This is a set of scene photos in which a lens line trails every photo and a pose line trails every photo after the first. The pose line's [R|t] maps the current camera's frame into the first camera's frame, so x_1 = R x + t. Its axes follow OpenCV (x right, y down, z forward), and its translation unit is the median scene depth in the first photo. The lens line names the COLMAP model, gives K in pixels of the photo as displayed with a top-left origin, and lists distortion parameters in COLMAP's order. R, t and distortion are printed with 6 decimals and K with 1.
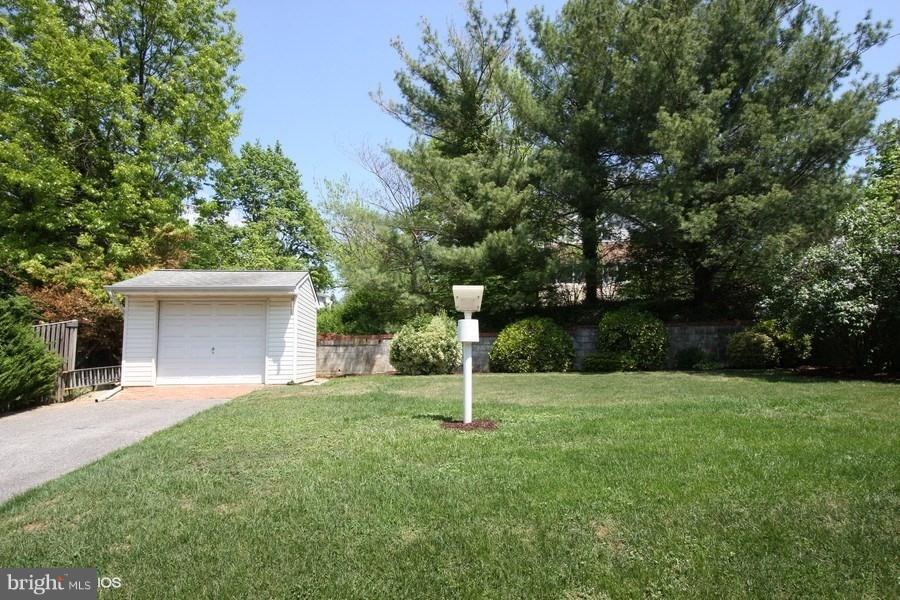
lens RADIAL K [[480.9, 0, 455.7], [0, 480.9, 301.4], [0, 0, 1]] dist [0.007275, -0.000364]
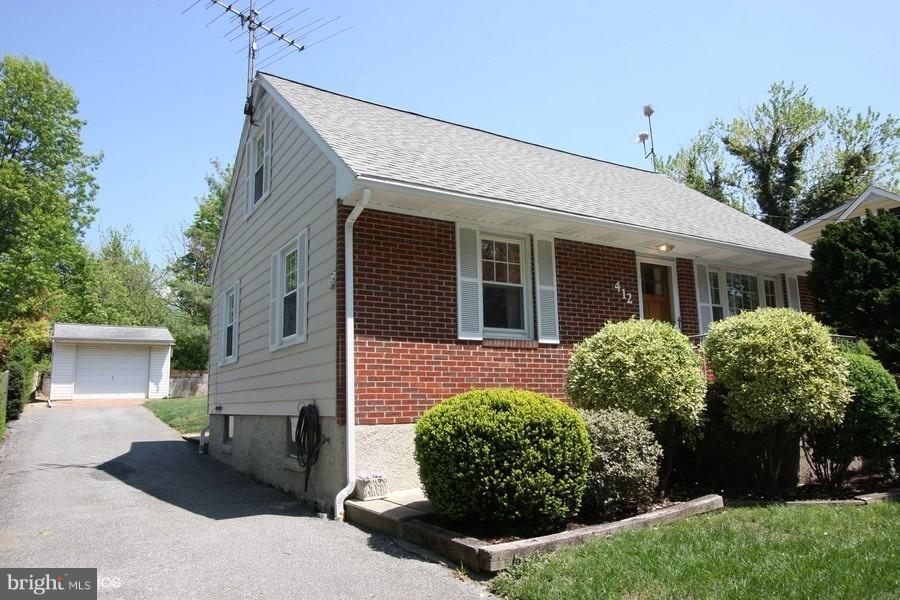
lens RADIAL K [[668.1, 0, 447.1], [0, 668.1, 303.1], [0, 0, 1]] dist [-0.000952, 0.013832]
pose [[0.897020, 0.056695, 0.438339, -0.496461], [-0.036207, 0.997832, -0.054965, -0.063496], [-0.440505, 0.033434, 0.897127, -1.485511]]
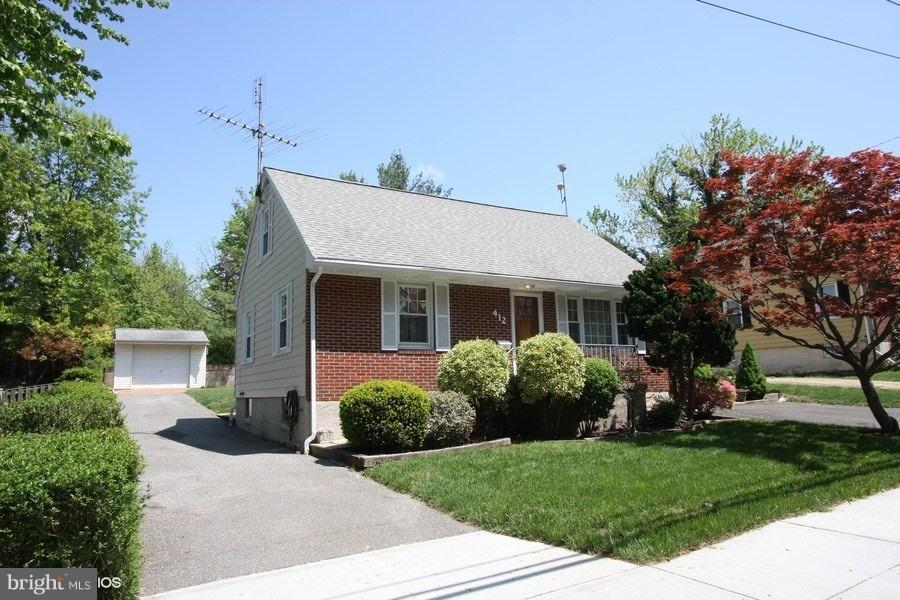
lens RADIAL K [[668.1, 0, 448.1], [0, 668.1, 300.4], [0, 0, 1]] dist [-0.000952, 0.013832]
pose [[0.913942, 0.043049, 0.403554, -0.549155], [-0.028477, 0.998710, -0.042043, -0.110917], [-0.404843, 0.026933, 0.913989, -2.033660]]
